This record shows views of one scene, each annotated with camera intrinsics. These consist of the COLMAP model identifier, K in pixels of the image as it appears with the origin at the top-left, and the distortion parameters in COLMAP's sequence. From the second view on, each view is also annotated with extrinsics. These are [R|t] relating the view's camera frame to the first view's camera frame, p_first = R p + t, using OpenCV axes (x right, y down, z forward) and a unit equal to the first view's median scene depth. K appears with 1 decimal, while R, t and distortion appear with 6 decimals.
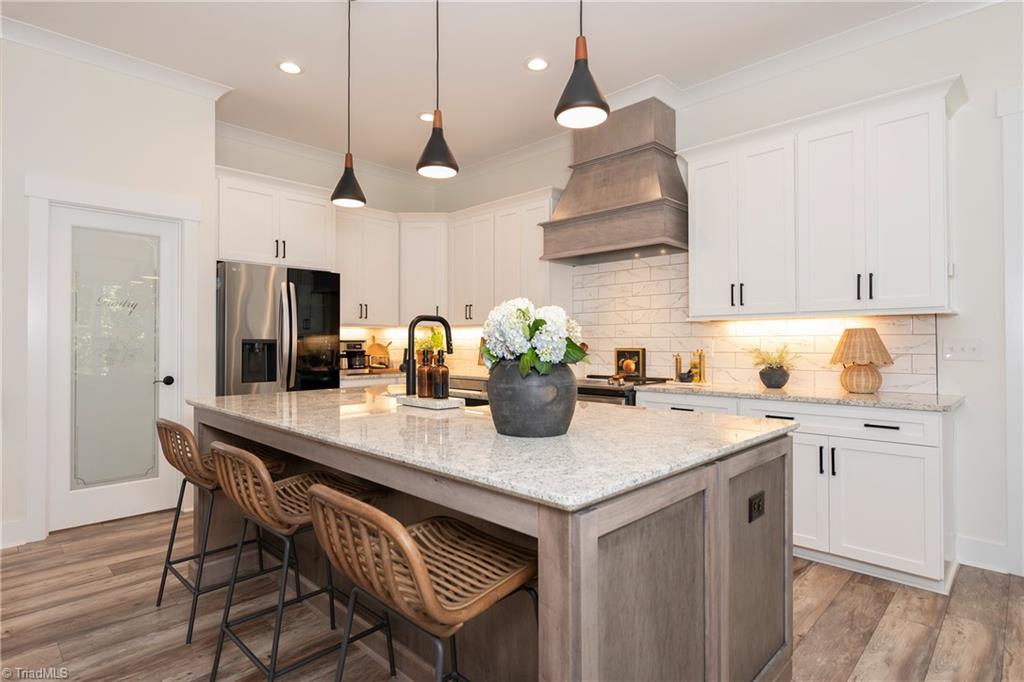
lens RADIAL K [[535.7, 0, 505.8], [0, 535.7, 336.0], [0, 0, 1]] dist [-0.000817, -0.000729]
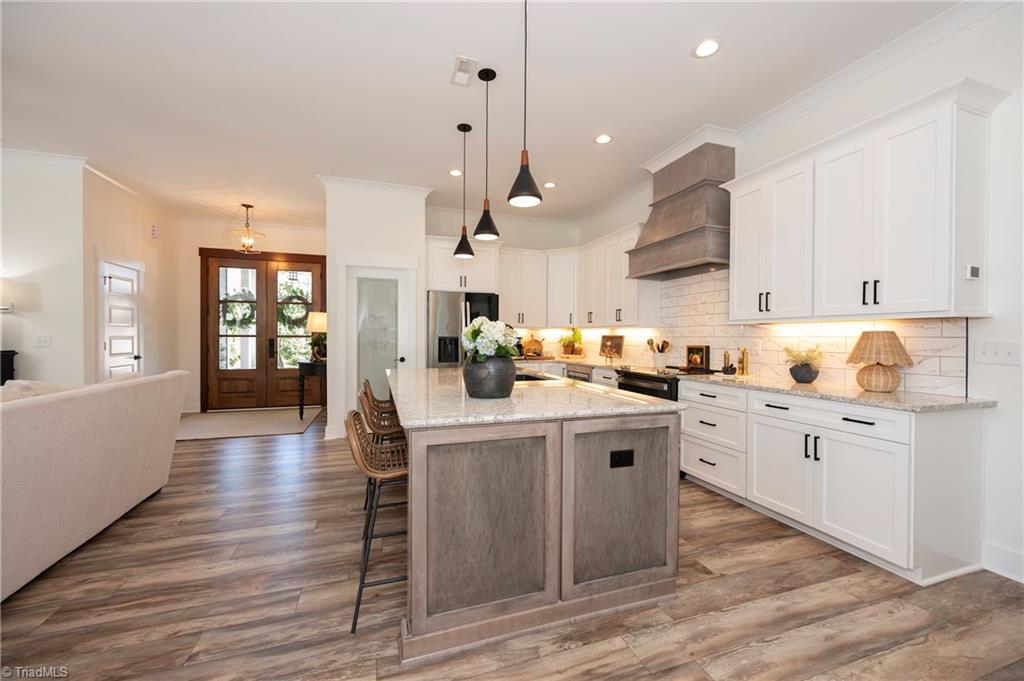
lens RADIAL K [[405.0, 0, 507.0], [0, 405.0, 340.1], [0, 0, 1]] dist [-0.000698, -0.000548]
pose [[0.890593, 0.009609, -0.454700, 0.320907], [-0.000265, 0.999788, 0.020609, -0.011254], [0.454801, -0.018234, 0.890406, -0.050309]]
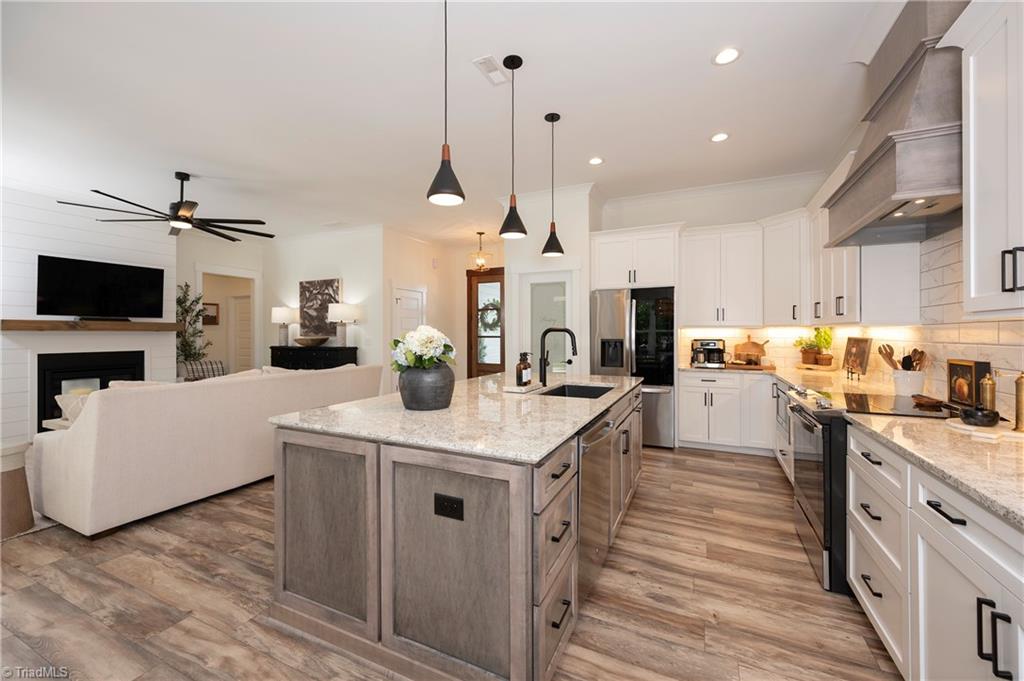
lens RADIAL K [[405.0, 0, 506.5], [0, 405.0, 331.3], [0, 0, 1]] dist [-0.000698, -0.000548]
pose [[0.324652, -0.003481, -0.945827, 0.616772], [0.013271, 0.999912, 0.000875, -0.024033], [0.945741, -0.012836, 0.324669, 0.394225]]
